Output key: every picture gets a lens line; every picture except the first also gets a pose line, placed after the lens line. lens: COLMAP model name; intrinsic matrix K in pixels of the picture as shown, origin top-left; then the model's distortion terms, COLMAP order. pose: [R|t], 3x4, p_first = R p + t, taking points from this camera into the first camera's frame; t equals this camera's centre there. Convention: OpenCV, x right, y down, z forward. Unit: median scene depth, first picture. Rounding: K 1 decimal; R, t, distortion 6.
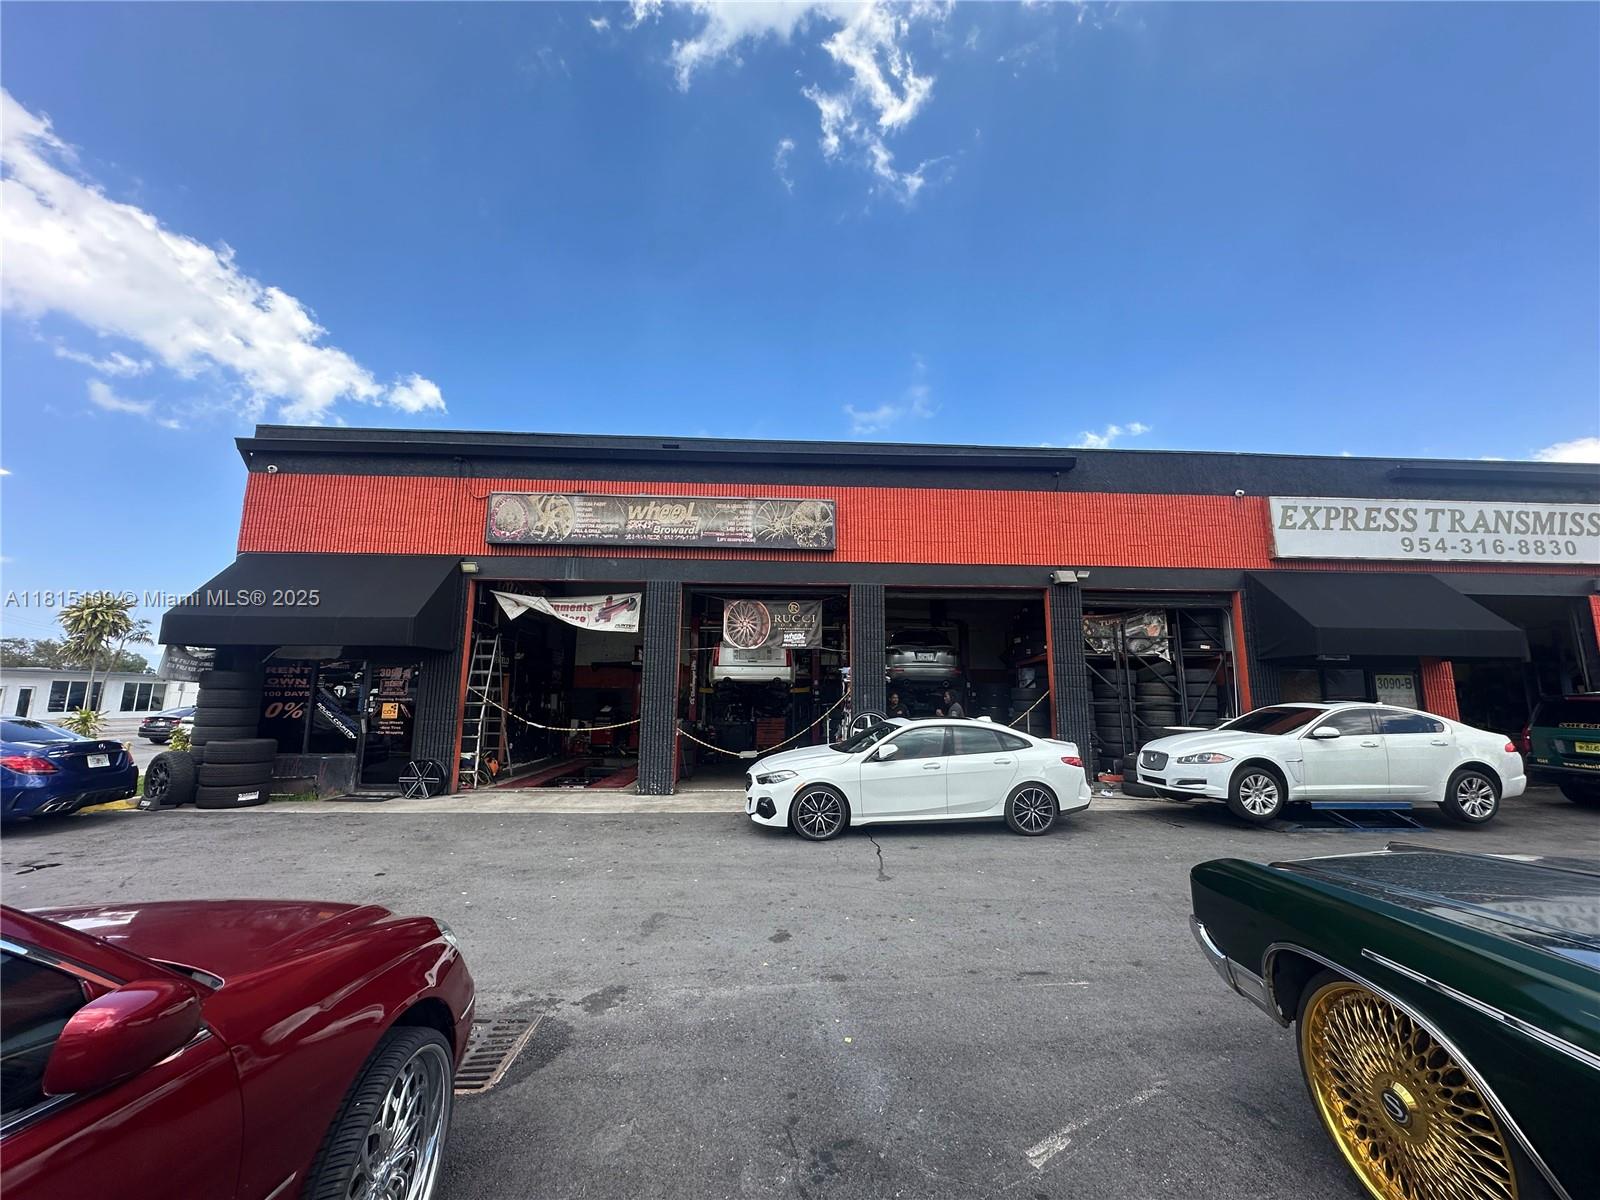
lens RADIAL K [[637.4, 0, 800.0], [0, 637.4, 600.0], [0, 0, 1]] dist [-0.005338, 0.000612]
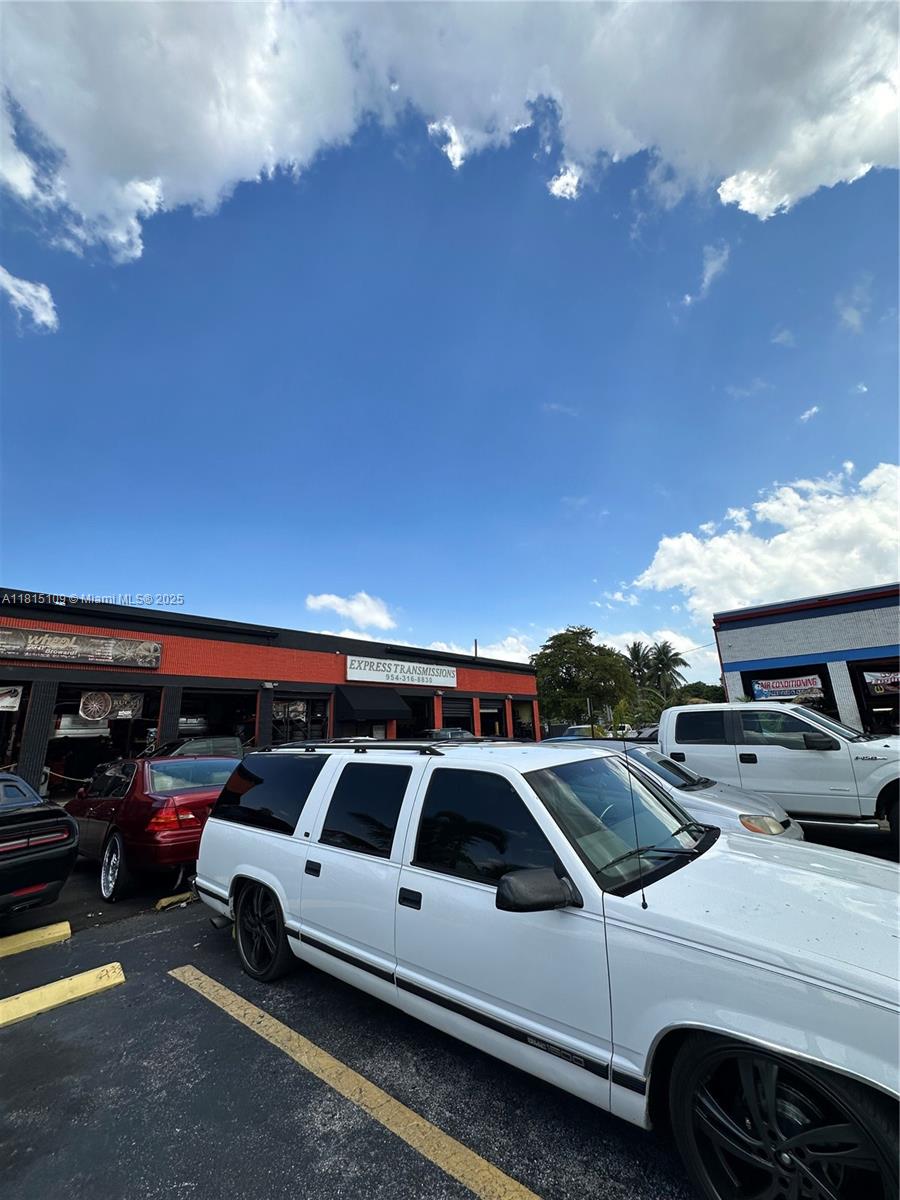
lens RADIAL K [[478.0, 0, 450.0], [0, 478.0, 600.0], [0, 0, 1]] dist [-0.005338, 0.000612]
pose [[0.687238, 0.158669, 0.708893, -0.407889], [-0.069601, 0.985747, -0.153161, -0.123063], [-0.723091, 0.055918, 0.688486, -0.685682]]
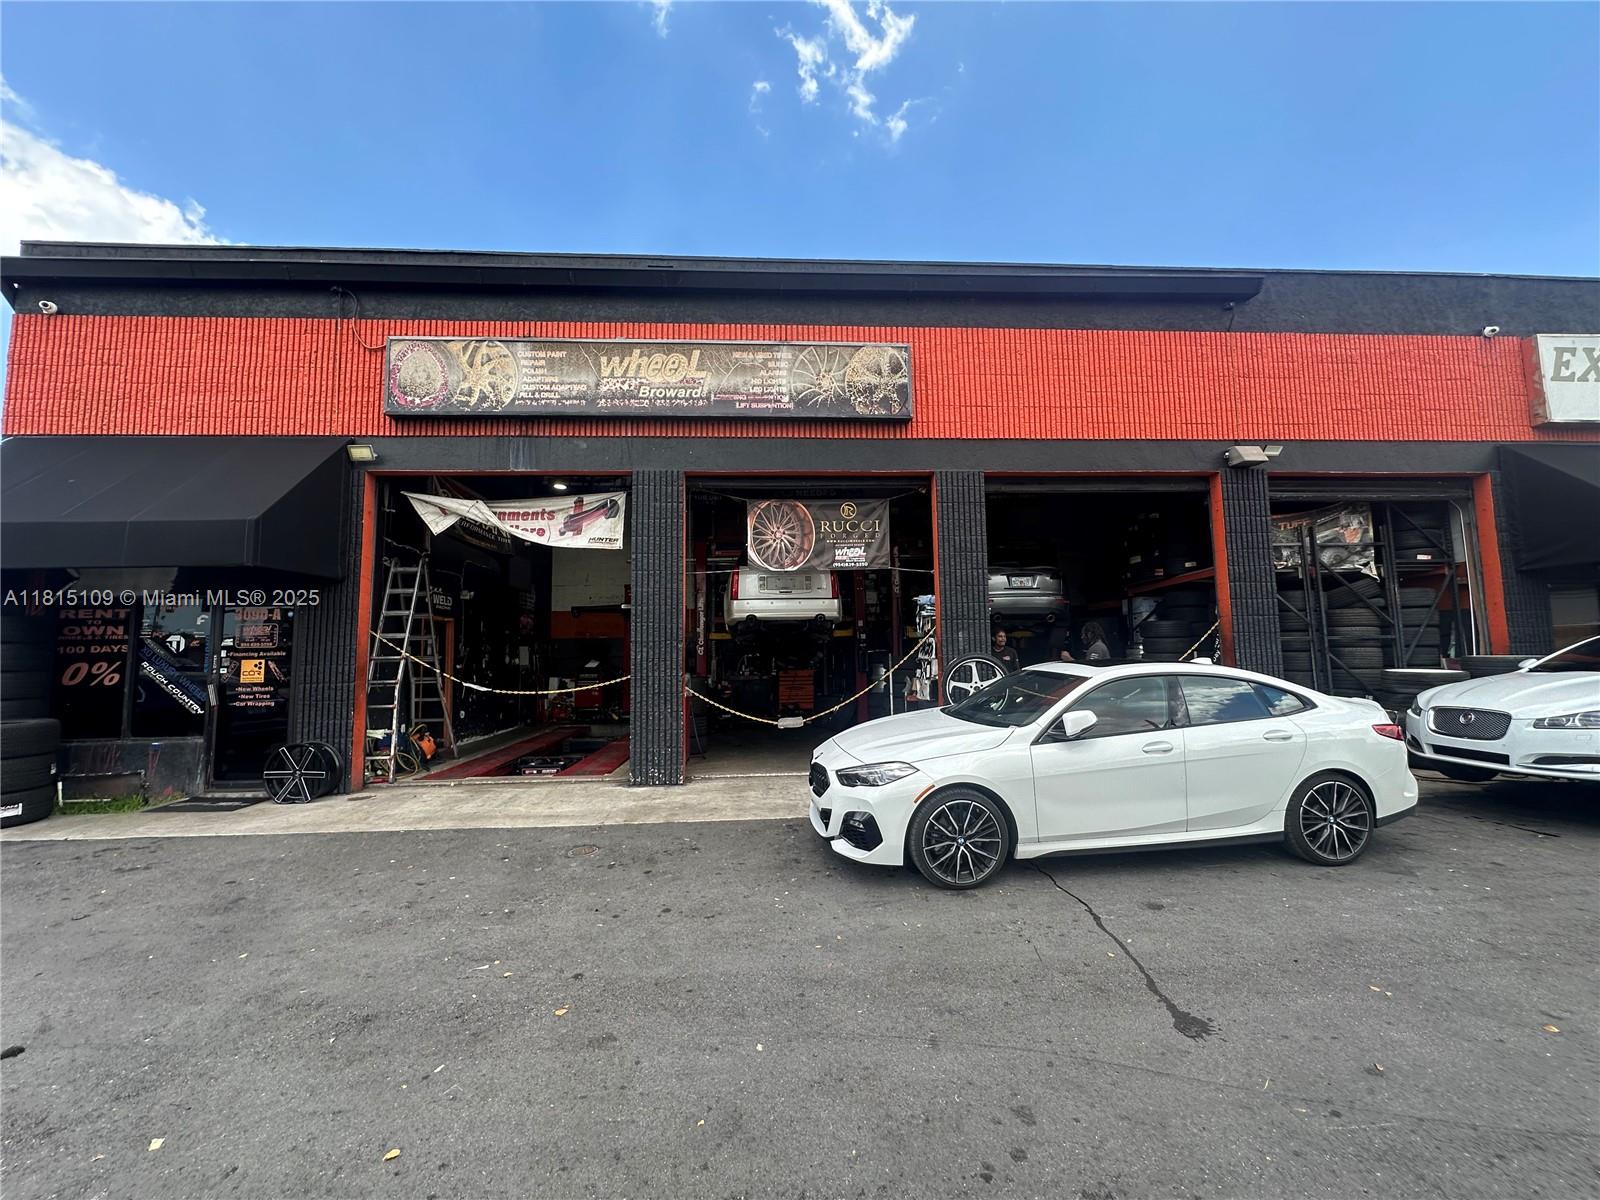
lens RADIAL K [[634.4, 0, 800.0], [0, 634.4, 600.0], [0, 0, 1]] dist [-0.003995, 0.000417]
pose [[0.999747, -0.021461, 0.006701, -0.071078], [0.020921, 0.997167, 0.072257, 0.060363], [-0.008233, -0.072099, 0.997364, 0.320796]]
